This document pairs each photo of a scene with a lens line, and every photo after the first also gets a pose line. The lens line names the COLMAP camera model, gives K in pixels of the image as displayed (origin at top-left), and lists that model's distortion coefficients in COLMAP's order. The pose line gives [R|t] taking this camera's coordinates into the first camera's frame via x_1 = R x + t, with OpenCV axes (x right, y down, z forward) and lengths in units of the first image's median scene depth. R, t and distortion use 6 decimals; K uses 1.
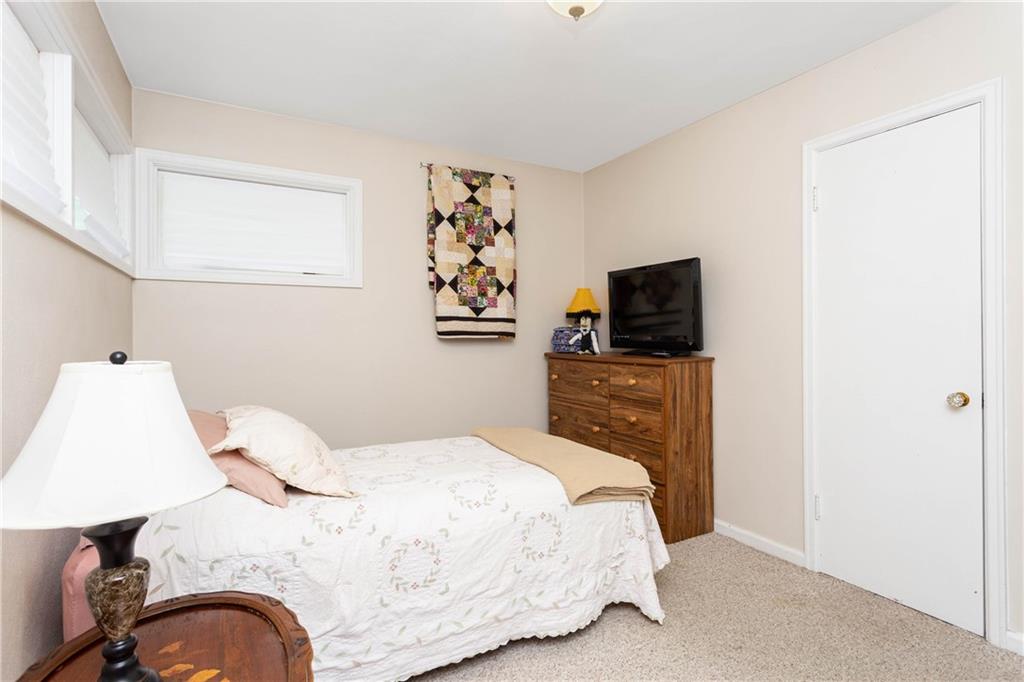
lens RADIAL K [[490.5, 0, 508.0], [0, 490.5, 336.5], [0, 0, 1]] dist [-0.001910, 0.000176]
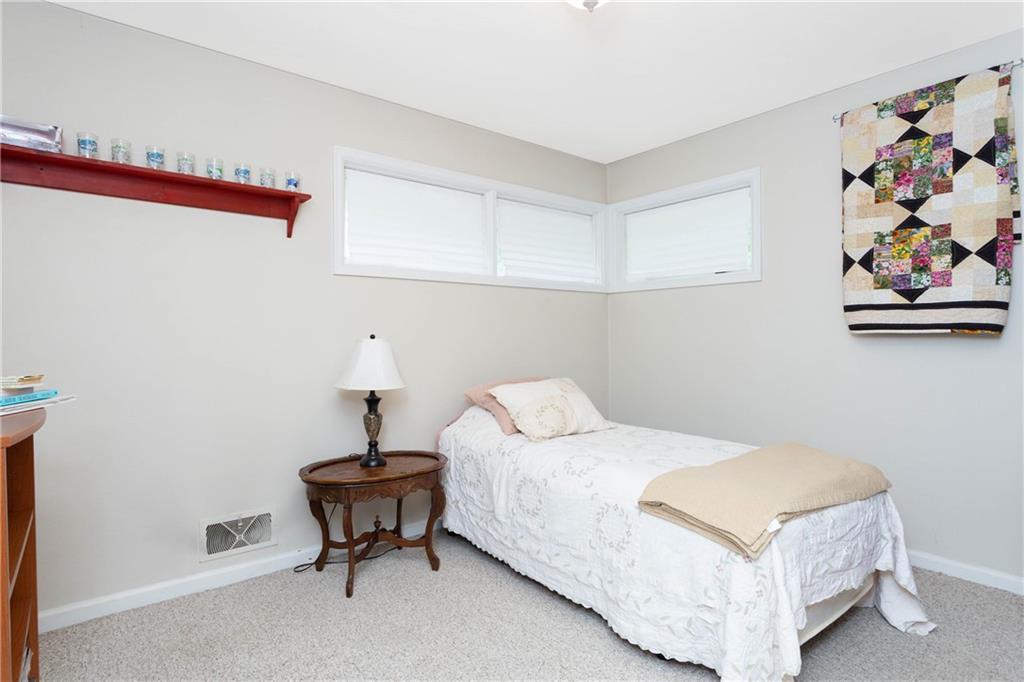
lens RADIAL K [[533.3, 0, 509.0], [0, 533.3, 339.8], [0, 0, 1]] dist [-0.002726, 0.004745]
pose [[0.181084, 0.007572, -0.983439, 0.575155], [-0.004328, 0.999967, 0.006902, 0.009206], [0.983458, 0.003006, 0.181110, 0.308721]]
